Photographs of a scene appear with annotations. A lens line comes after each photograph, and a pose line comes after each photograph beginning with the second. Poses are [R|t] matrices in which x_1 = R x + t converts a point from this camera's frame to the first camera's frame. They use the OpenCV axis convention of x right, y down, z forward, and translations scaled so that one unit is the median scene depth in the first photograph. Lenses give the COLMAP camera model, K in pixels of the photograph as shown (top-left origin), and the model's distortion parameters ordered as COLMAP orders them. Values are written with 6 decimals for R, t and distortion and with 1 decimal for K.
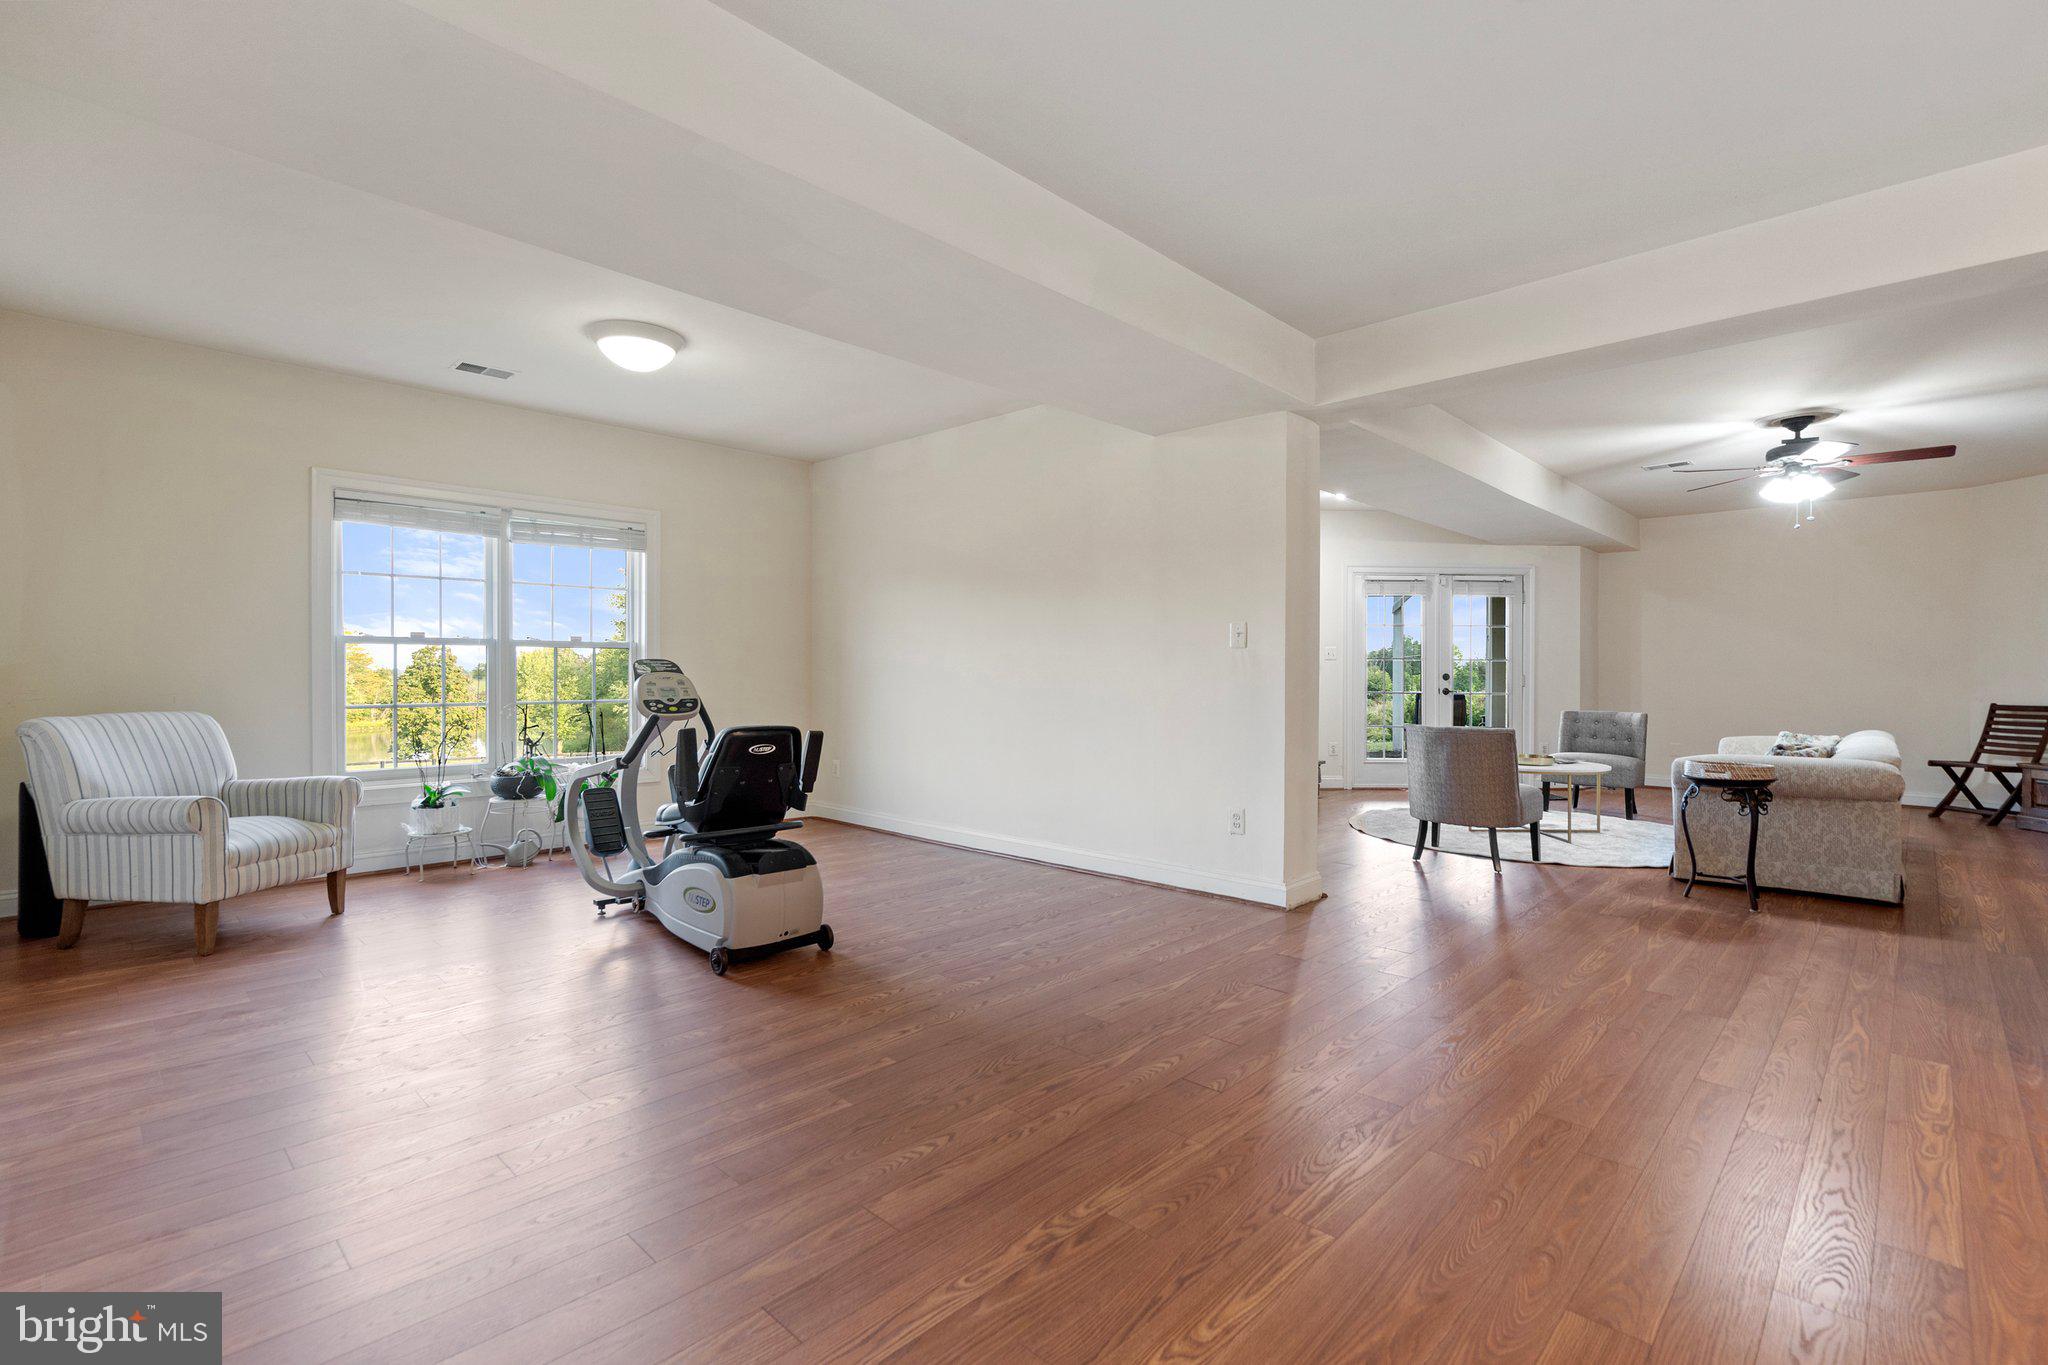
lens RADIAL K [[932.4, 0, 1024.0], [0, 932.4, 682.5], [0, 0, 1]] dist [-0.000144, 0.000044]
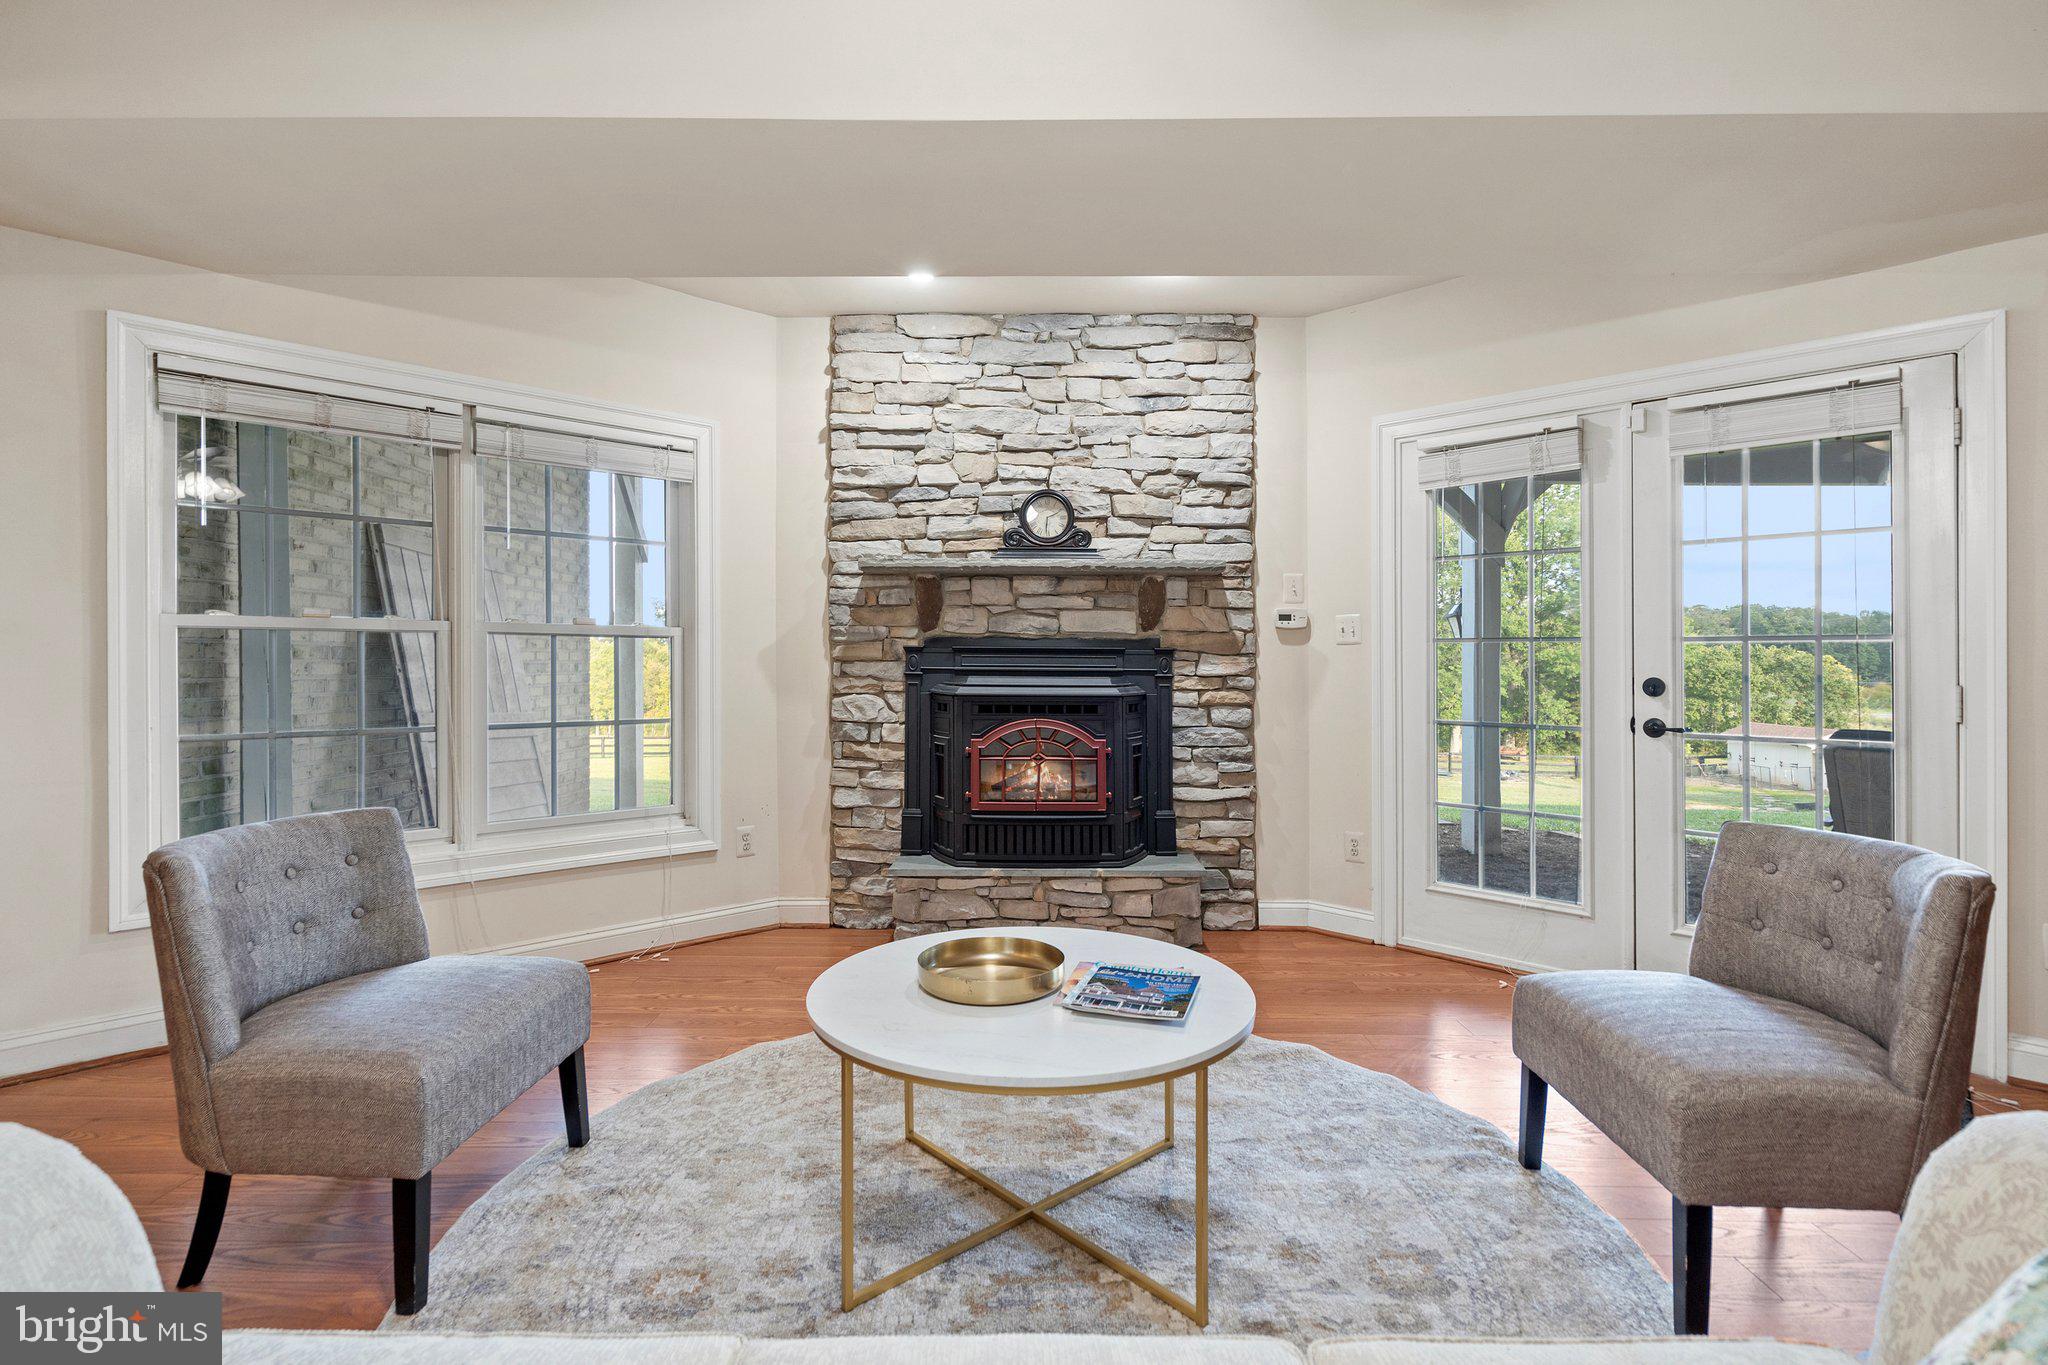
lens RADIAL K [[984.7, 0, 1020.9], [0, 984.7, 666.7], [0, 0, 1]] dist [-0.002569, -0.000439]
pose [[0.686827, 0.003450, -0.726813, 0.867319], [-0.010532, 0.999931, -0.005206, -0.014457], [0.726745, 0.011231, 0.686816, 0.877736]]
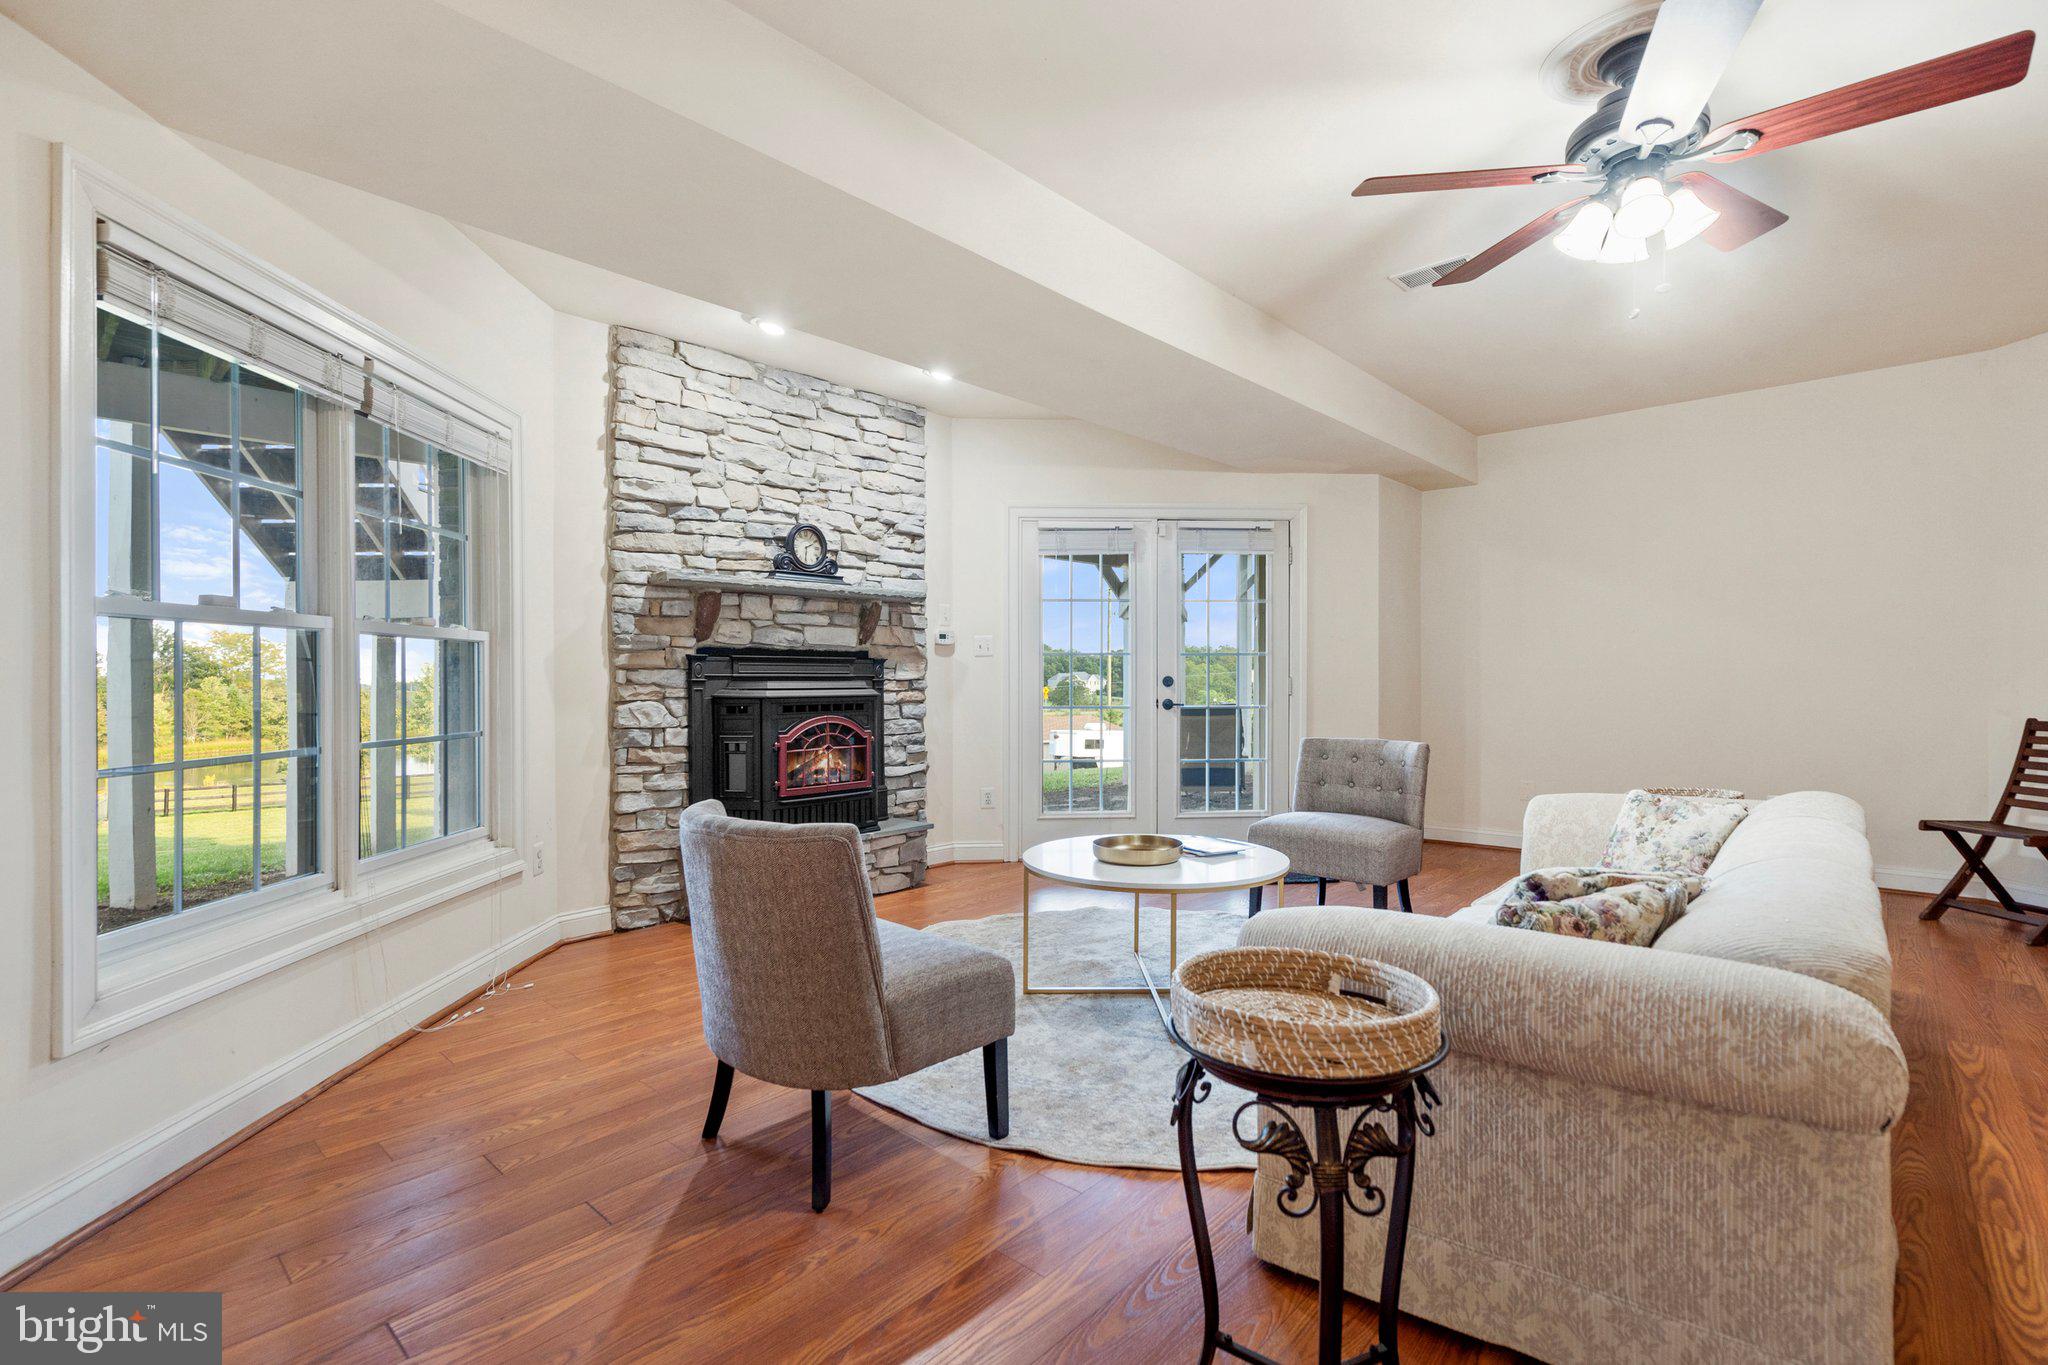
lens RADIAL K [[939.7, 0, 1022.0], [0, 939.7, 703.3], [0, 0, 1]] dist [-0.002672, 0.000015]
pose [[0.999694, -0.010916, 0.022220, 0.526120], [0.010594, 0.999838, 0.014554, -0.002221], [-0.022375, -0.014314, 0.999647, 0.565885]]
